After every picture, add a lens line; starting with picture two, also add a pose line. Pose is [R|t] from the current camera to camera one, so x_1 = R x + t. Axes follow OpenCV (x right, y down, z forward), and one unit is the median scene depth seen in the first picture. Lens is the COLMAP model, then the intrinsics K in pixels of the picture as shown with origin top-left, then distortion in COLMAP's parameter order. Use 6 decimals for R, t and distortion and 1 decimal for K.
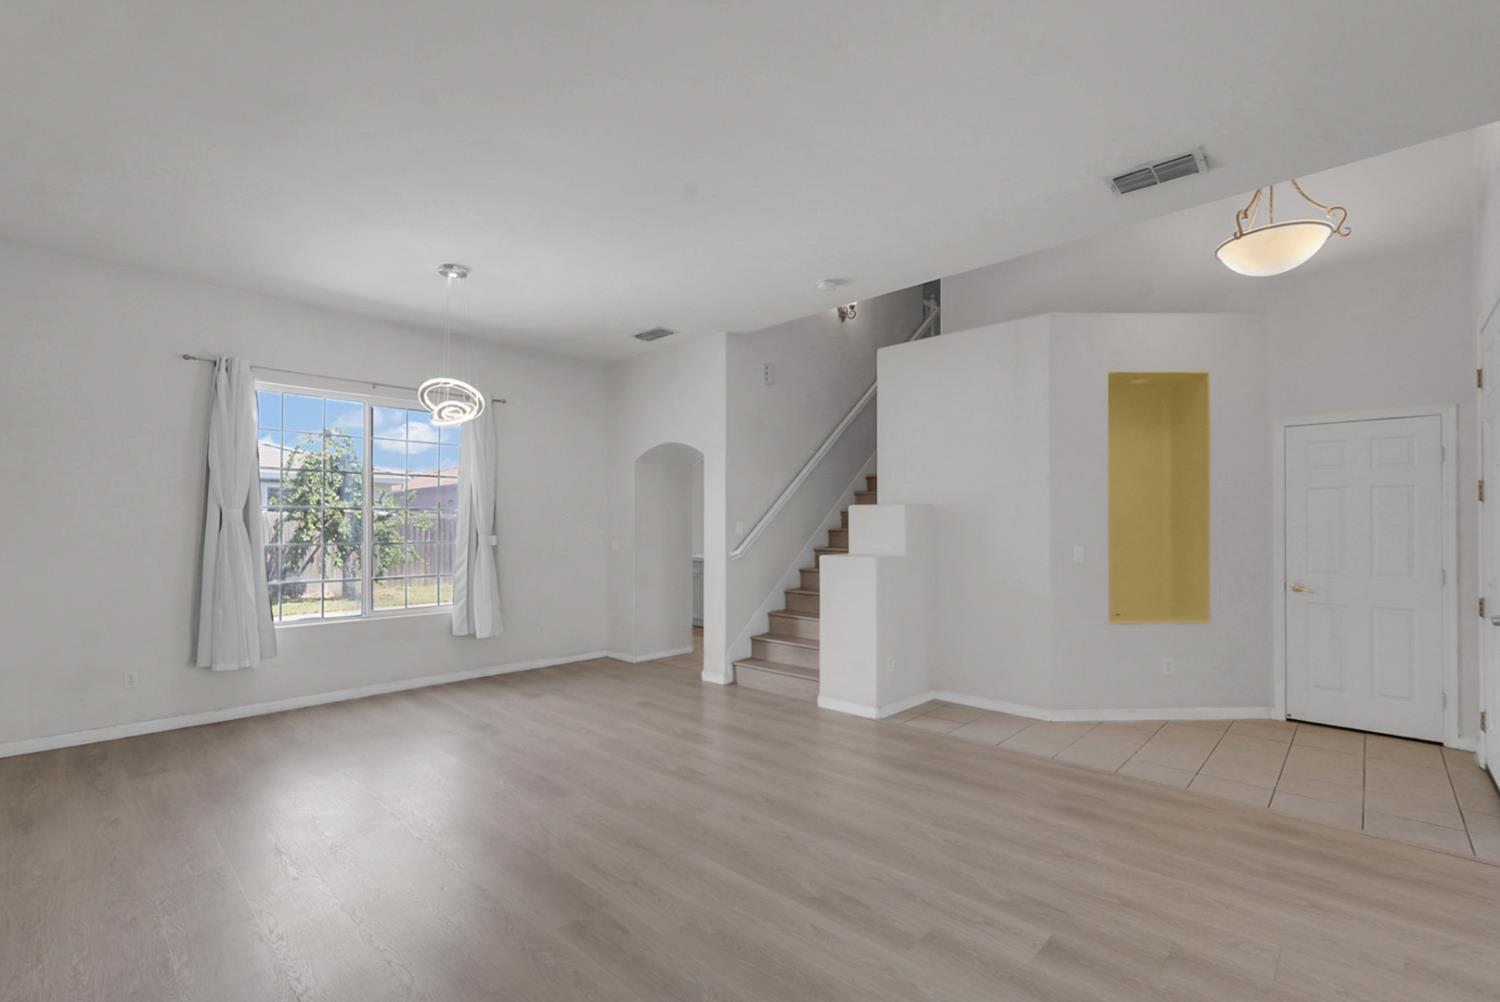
lens RADIAL K [[661.1, 0, 753.7], [0, 661.1, 525.2], [0, 0, 1]] dist [-0.010950, 0.000506]
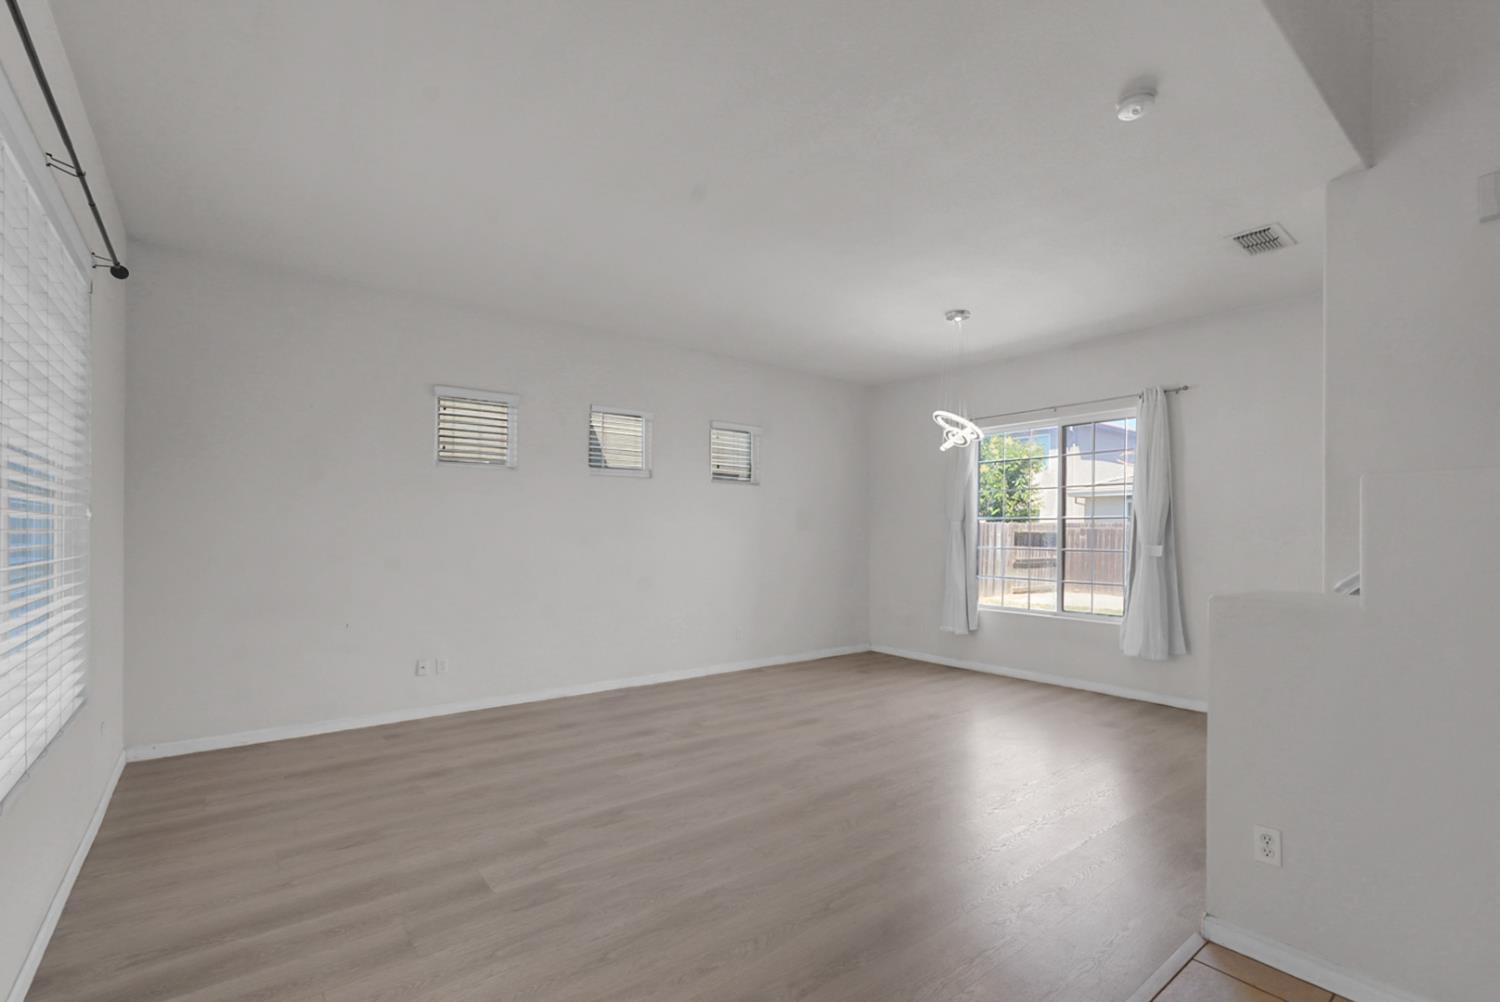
lens RADIAL K [[661.1, 0, 744.5], [0, 661.1, 511.6], [0, 0, 1]] dist [-0.010950, 0.000506]
pose [[-0.161284, -0.039570, -0.986114, 0.811135], [0.000908, 0.999190, -0.040243, 0.011844], [0.986908, -0.007386, -0.161117, 0.860526]]
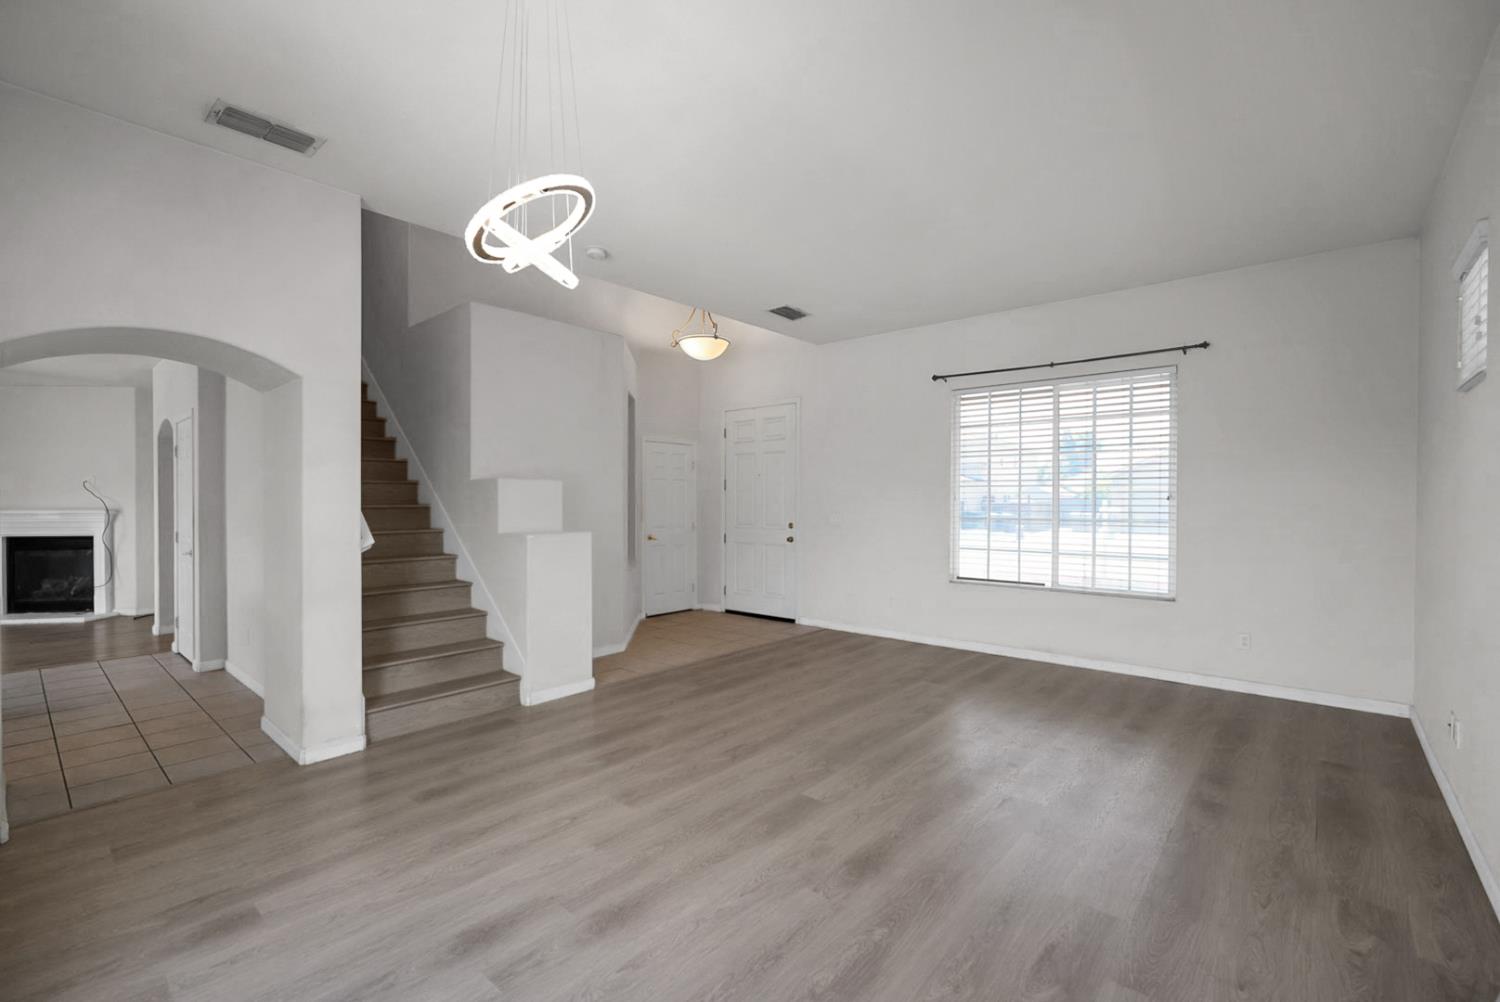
lens RADIAL K [[655.1, 0, 749.4], [0, 655.1, 502.3], [0, 0, 1]] dist [-0.004951, -0.000474]
pose [[-0.039093, -0.002527, 0.999232, -0.964091], [-0.005404, 0.999983, 0.002317, -0.000001], [-0.999221, -0.005309, -0.039106, 0.913140]]
